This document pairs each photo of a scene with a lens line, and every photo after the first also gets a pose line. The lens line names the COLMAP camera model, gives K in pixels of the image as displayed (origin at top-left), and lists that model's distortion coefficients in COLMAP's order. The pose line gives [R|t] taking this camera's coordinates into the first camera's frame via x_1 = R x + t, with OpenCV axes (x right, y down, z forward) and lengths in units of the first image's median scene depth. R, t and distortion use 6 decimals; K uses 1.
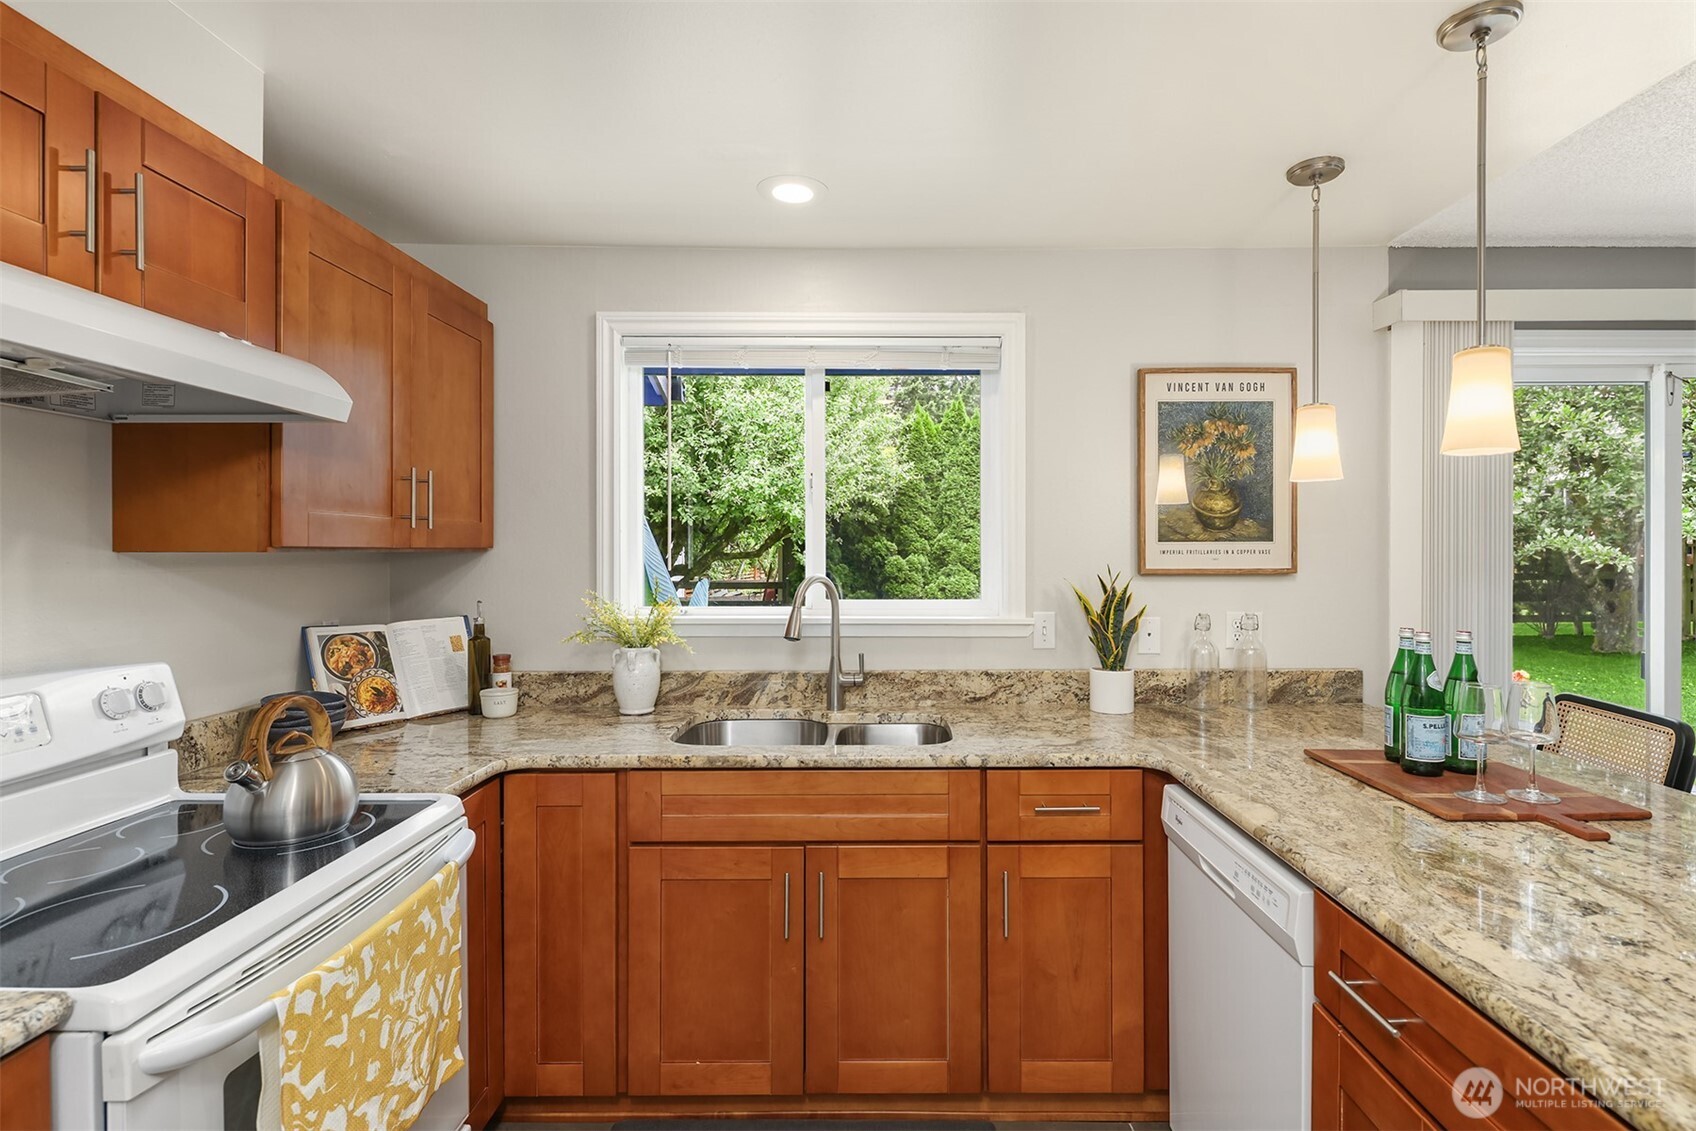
lens RADIAL K [[826.0, 0, 882.9], [0, 826.0, 557.1], [0, 0, 1]] dist [0.003910, -0.004742]
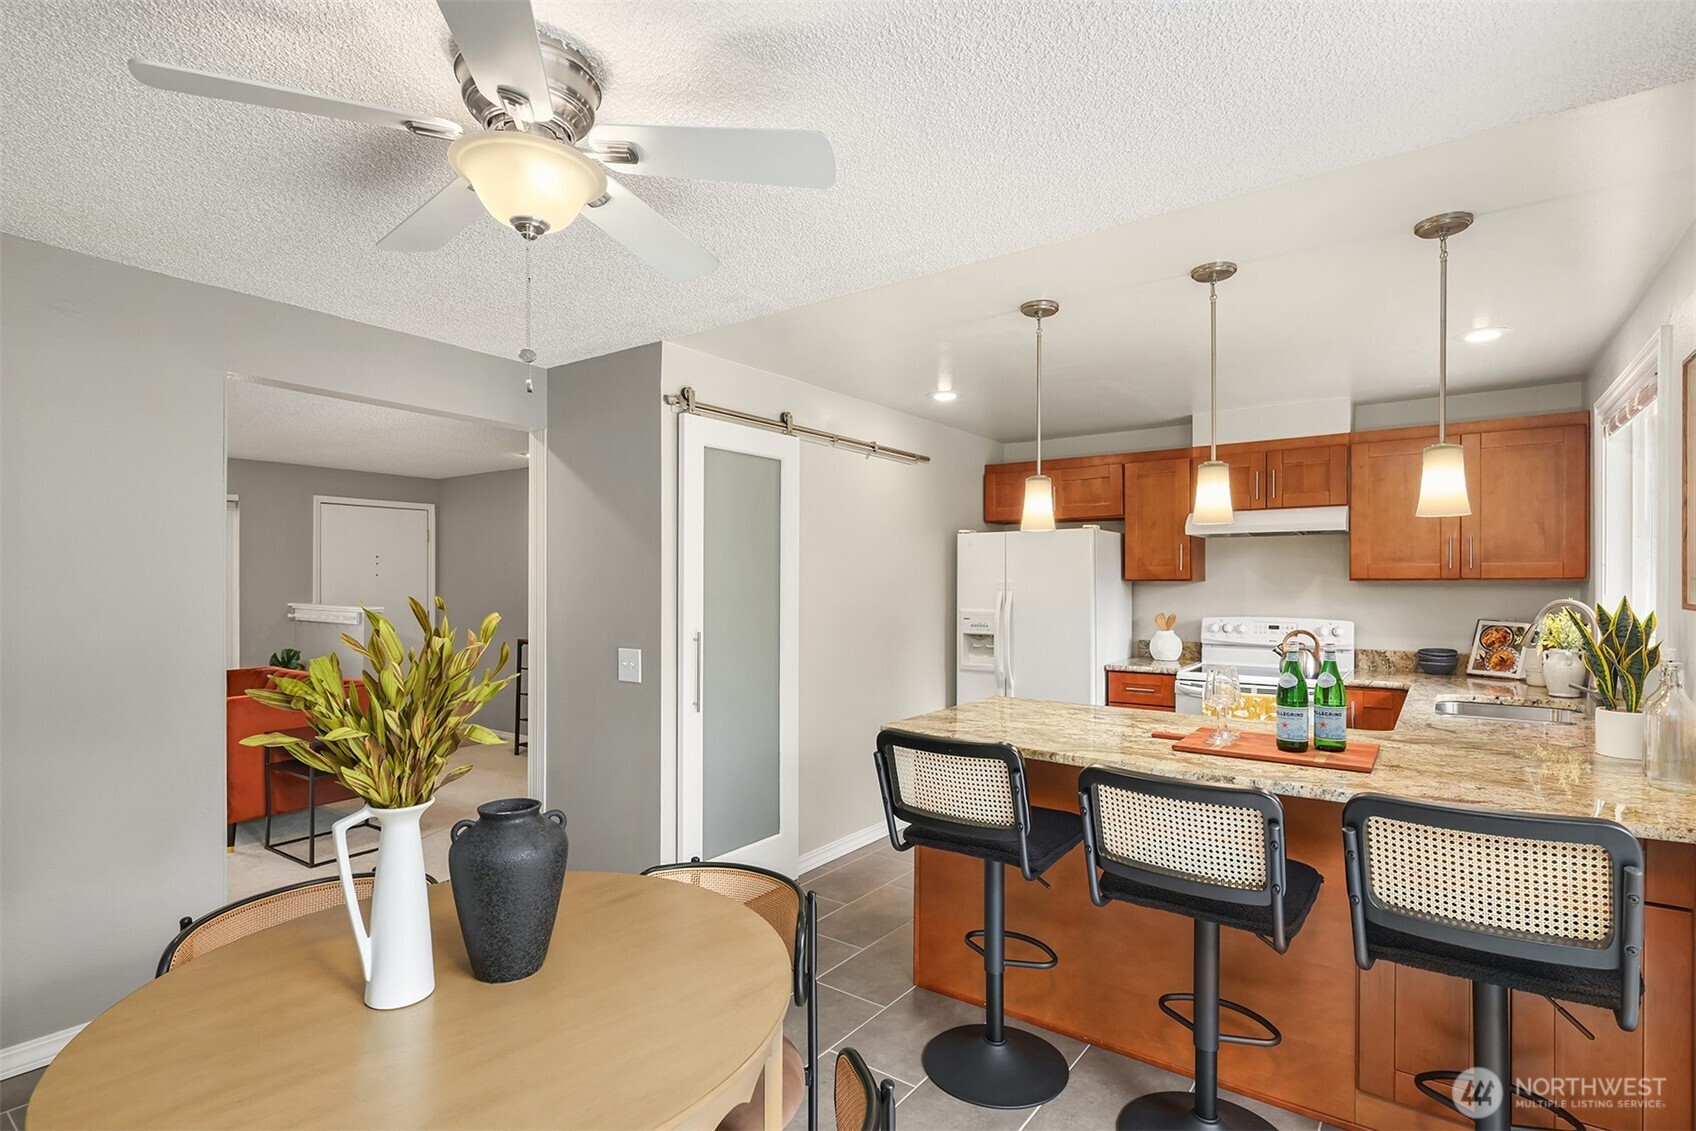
lens RADIAL K [[832.4, 0, 848.8], [0, 832.4, 581.5], [0, 0, 1]] dist [0.000308, -0.000259]
pose [[-0.585524, 0.004790, -0.810641, 1.553090], [-0.001514, 0.999974, 0.007002, -0.013717], [0.810654, 0.005327, -0.585501, 0.849982]]
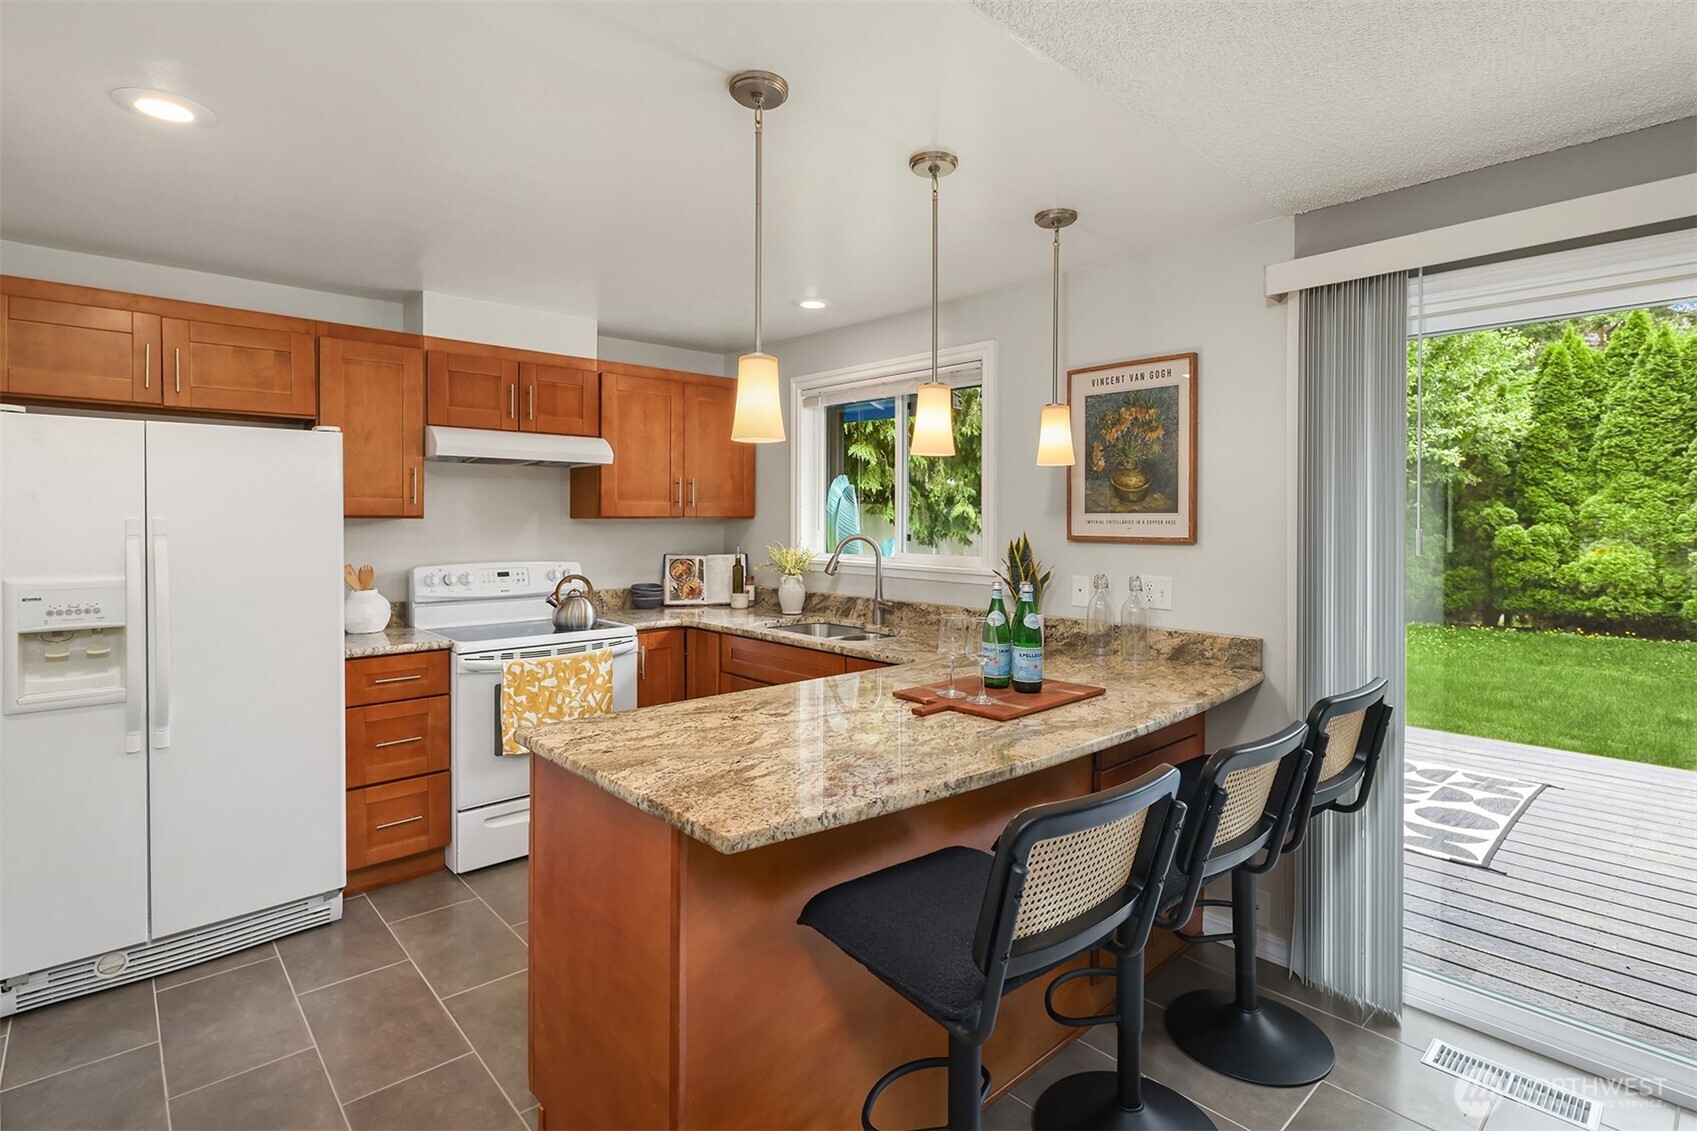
lens RADIAL K [[823.1, 0, 851.6], [0, 823.1, 524.1], [0, 0, 1]] dist [0.000601, -0.000920]
pose [[0.676229, 0.009548, -0.736630, 1.041925], [-0.008754, 0.999950, 0.004926, -0.006085], [0.736640, 0.003117, 0.676278, -0.057637]]
